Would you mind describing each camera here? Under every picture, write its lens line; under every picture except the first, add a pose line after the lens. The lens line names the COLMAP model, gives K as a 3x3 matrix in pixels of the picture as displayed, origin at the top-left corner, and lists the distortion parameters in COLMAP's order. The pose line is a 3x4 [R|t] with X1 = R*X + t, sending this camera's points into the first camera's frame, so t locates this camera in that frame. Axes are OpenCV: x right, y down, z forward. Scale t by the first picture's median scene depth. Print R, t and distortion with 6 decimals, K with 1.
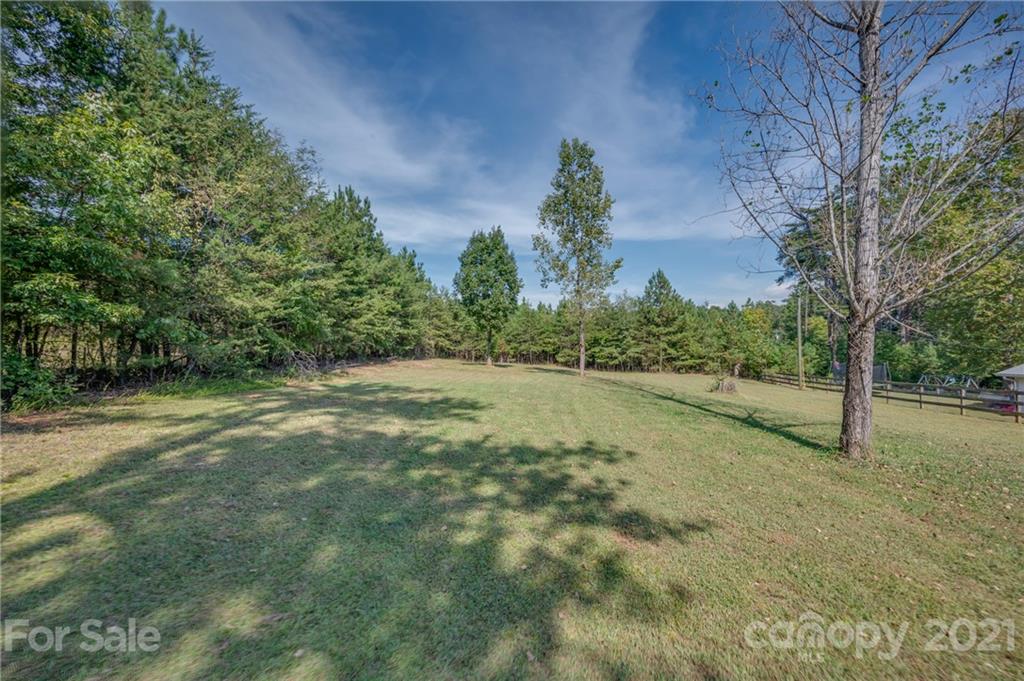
lens RADIAL K [[400.7, 0, 514.8], [0, 400.7, 345.2], [0, 0, 1]] dist [0.000139, -0.000005]
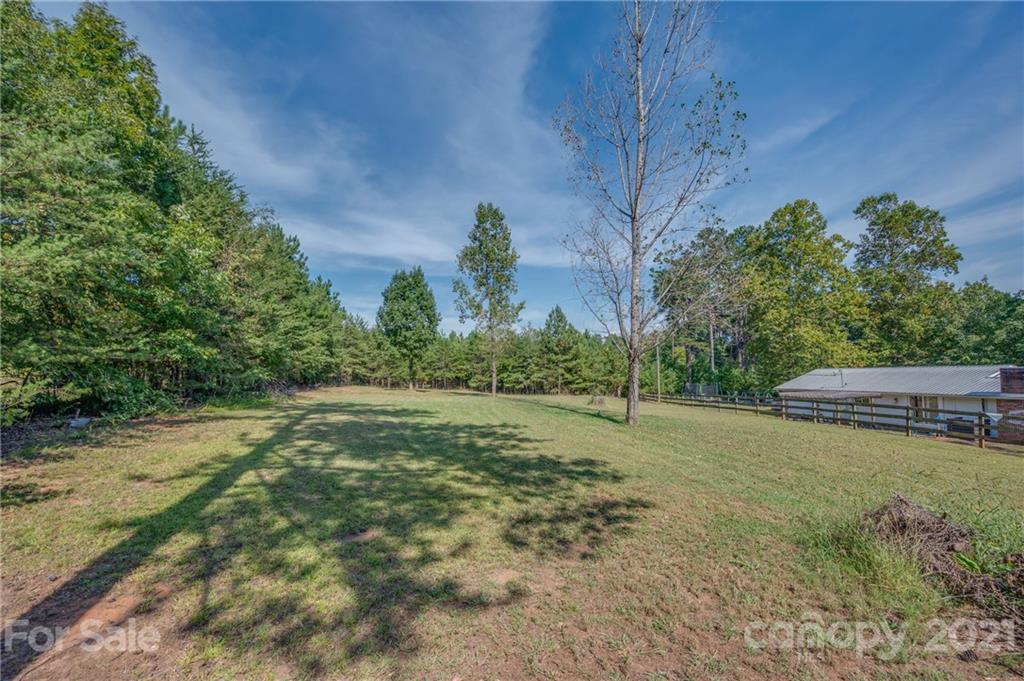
lens RADIAL K [[426.4, 0, 509.3], [0, 426.4, 373.2], [0, 0, 1]] dist [-0.000262, -0.000132]
pose [[0.976925, -0.008862, 0.213399, -0.050627], [0.008167, 0.999958, 0.004140, 0.000987], [-0.213426, -0.002301, 0.976956, -0.221354]]
